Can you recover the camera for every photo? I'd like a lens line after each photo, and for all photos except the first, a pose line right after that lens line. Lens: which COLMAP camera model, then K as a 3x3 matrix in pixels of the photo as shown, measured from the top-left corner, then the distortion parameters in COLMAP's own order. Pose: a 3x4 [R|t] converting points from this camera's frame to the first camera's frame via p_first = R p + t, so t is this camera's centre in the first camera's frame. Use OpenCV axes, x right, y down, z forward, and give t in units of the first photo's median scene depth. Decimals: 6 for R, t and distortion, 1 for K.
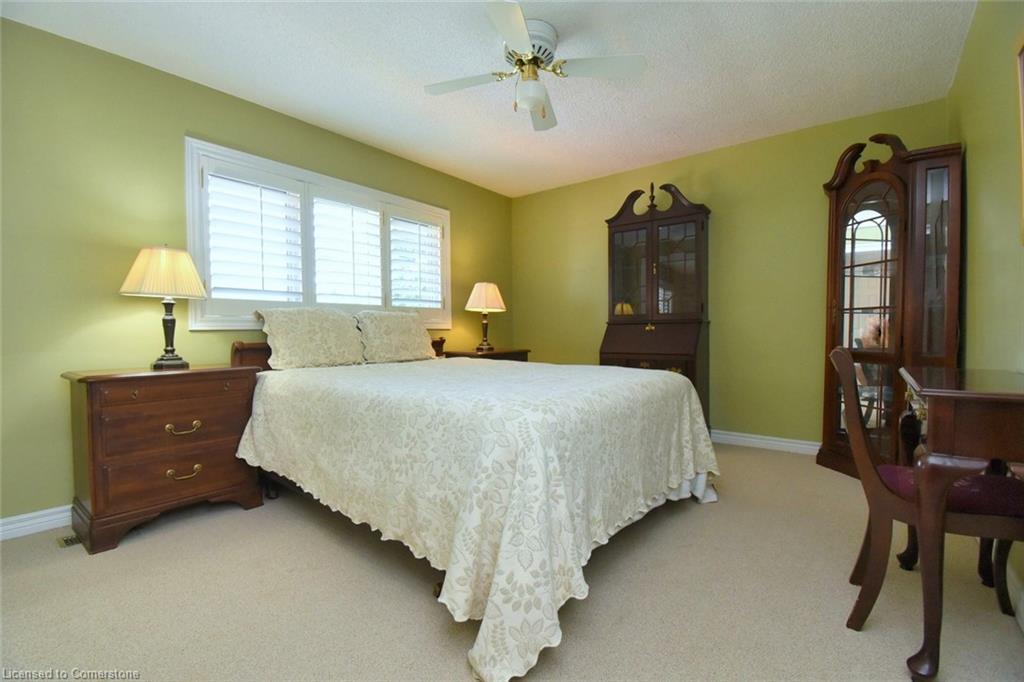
lens RADIAL K [[455.5, 0, 505.9], [0, 455.5, 341.1], [0, 0, 1]] dist [-0.000086, -0.000331]
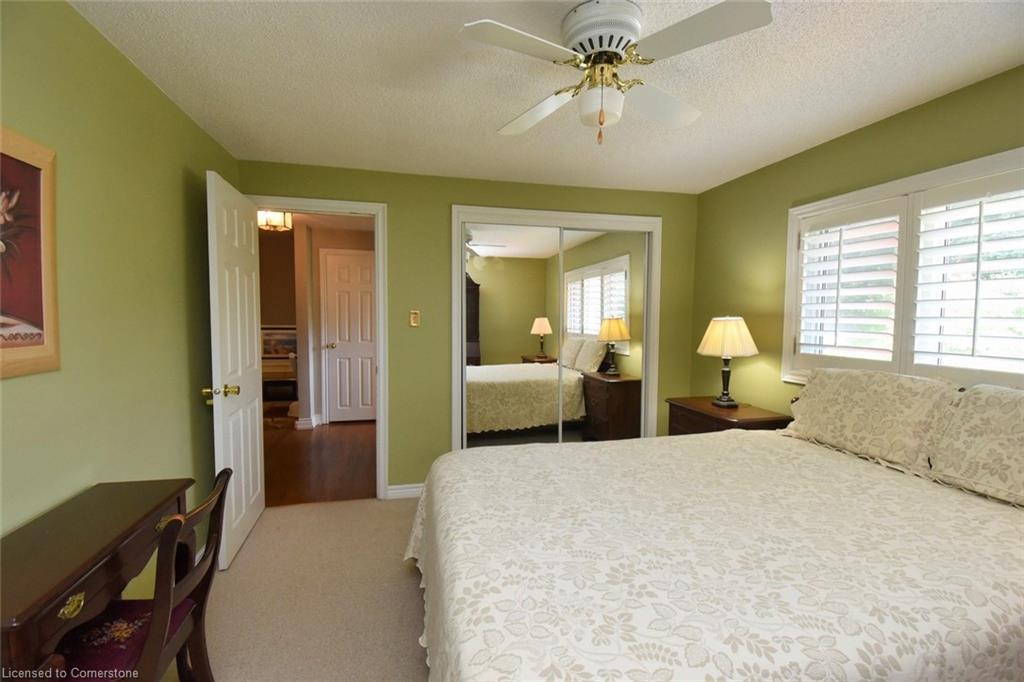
lens RADIAL K [[455.5, 0, 505.9], [0, 455.5, 341.1], [0, 0, 1]] dist [-0.000086, -0.000331]
pose [[-0.554250, -0.057200, -0.830383, 0.505076], [-0.140742, 0.989711, 0.025765, -0.055611], [0.820365, 0.131150, -0.556597, 0.955012]]
